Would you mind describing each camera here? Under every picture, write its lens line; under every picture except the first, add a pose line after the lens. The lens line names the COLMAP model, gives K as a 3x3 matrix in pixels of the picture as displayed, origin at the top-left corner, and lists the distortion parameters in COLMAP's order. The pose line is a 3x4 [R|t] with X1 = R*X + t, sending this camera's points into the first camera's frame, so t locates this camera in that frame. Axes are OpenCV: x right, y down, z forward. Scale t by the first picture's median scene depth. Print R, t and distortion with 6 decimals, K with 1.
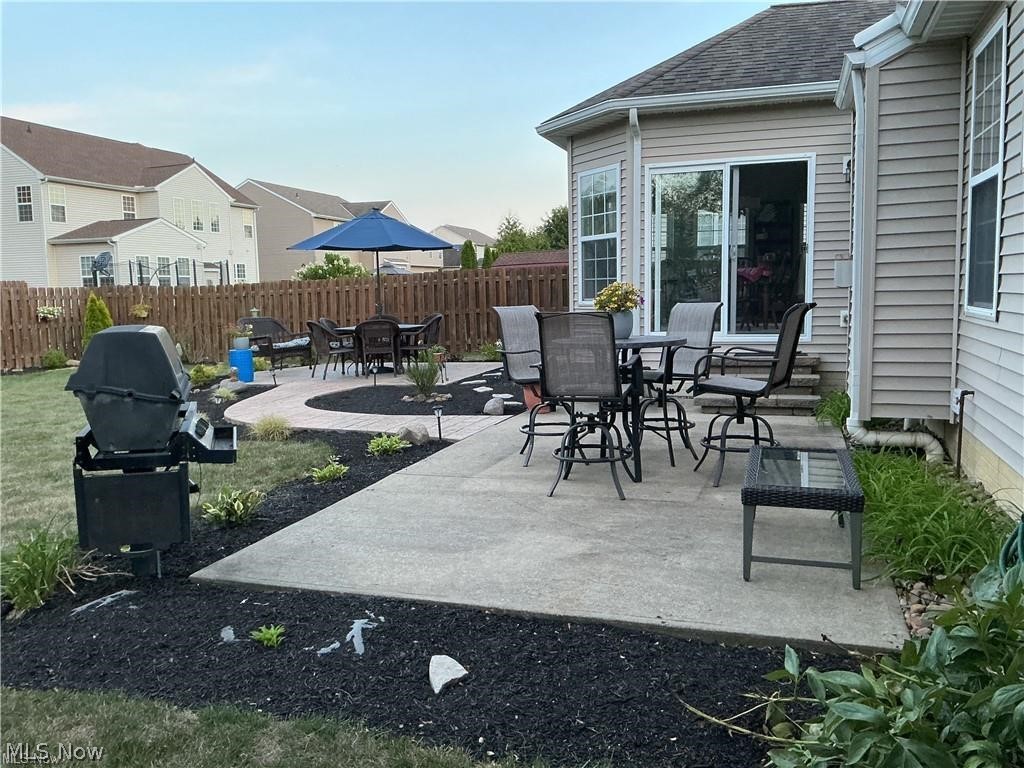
lens RADIAL K [[876.4, 0, 508.4], [0, 876.4, 379.7], [0, 0, 1]] dist [0.079512, -0.162482]
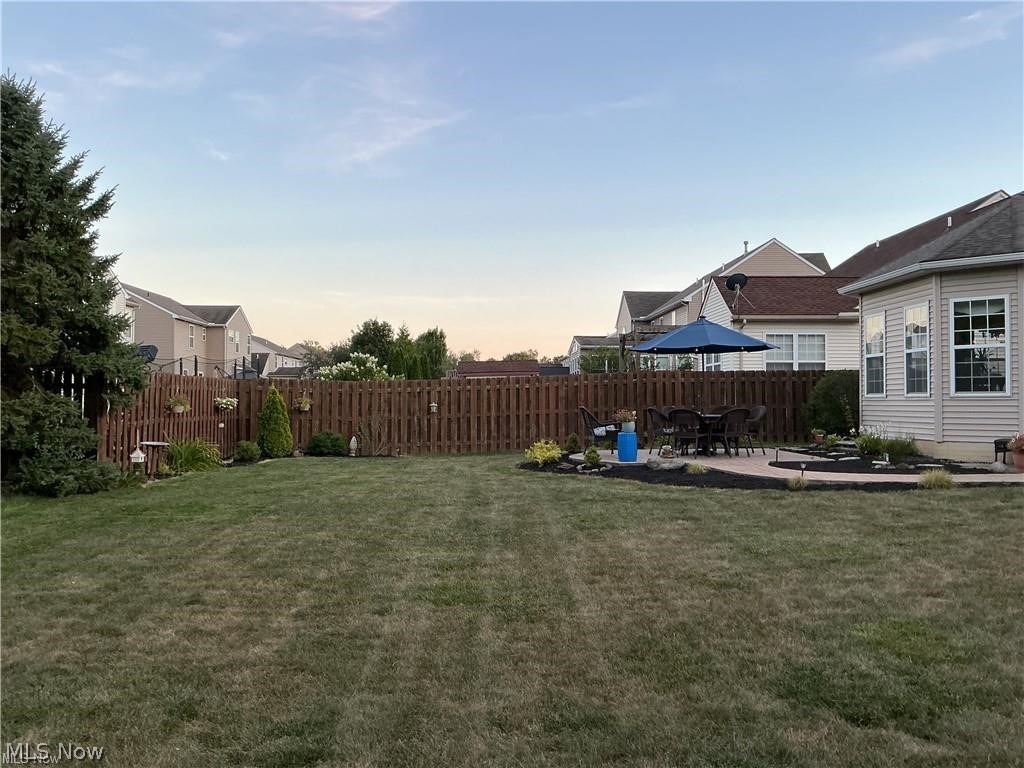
lens RADIAL K [[876.4, 0, 516.2], [0, 876.4, 389.3], [0, 0, 1]] dist [0.079512, -0.162482]
pose [[0.955679, 0.023361, 0.293483, -0.553438], [0.011918, 0.992960, -0.117850, 0.032579], [-0.294170, 0.116124, 0.948672, -0.052623]]
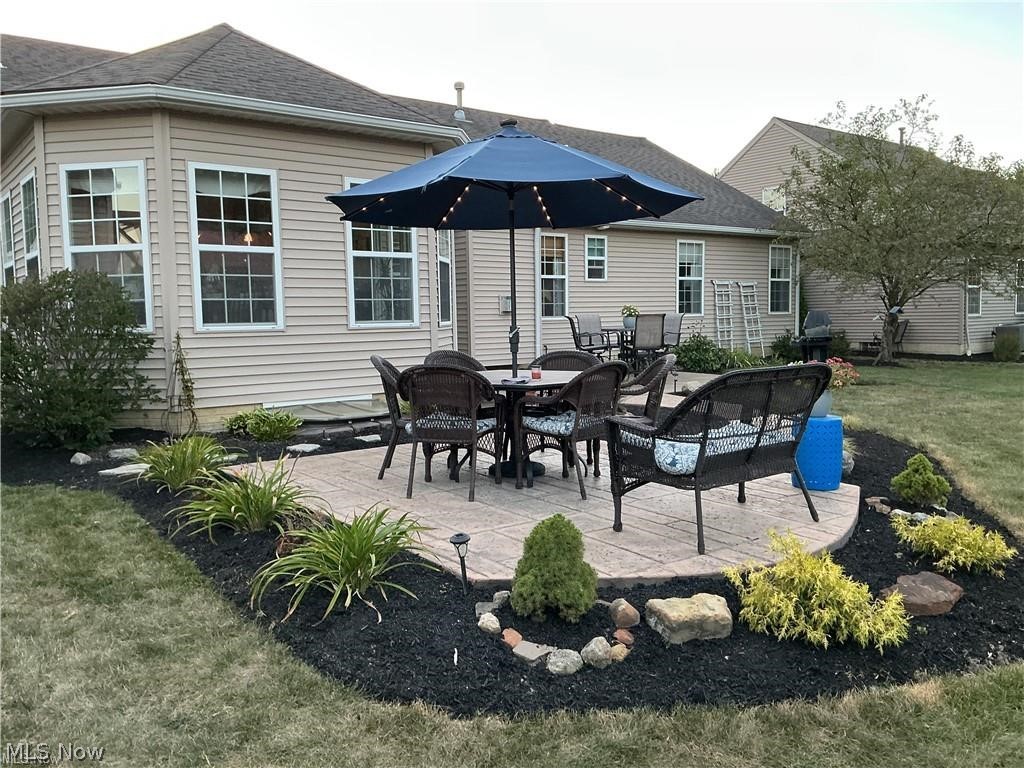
lens RADIAL K [[876.4, 0, 534.2], [0, 876.4, 390.7], [0, 0, 1]] dist [0.079512, -0.162482]
pose [[-0.090323, -0.047925, 0.994759, -0.417145], [0.126016, 0.990263, 0.059151, -0.028191], [-0.987908, 0.130698, -0.083404, 0.487204]]
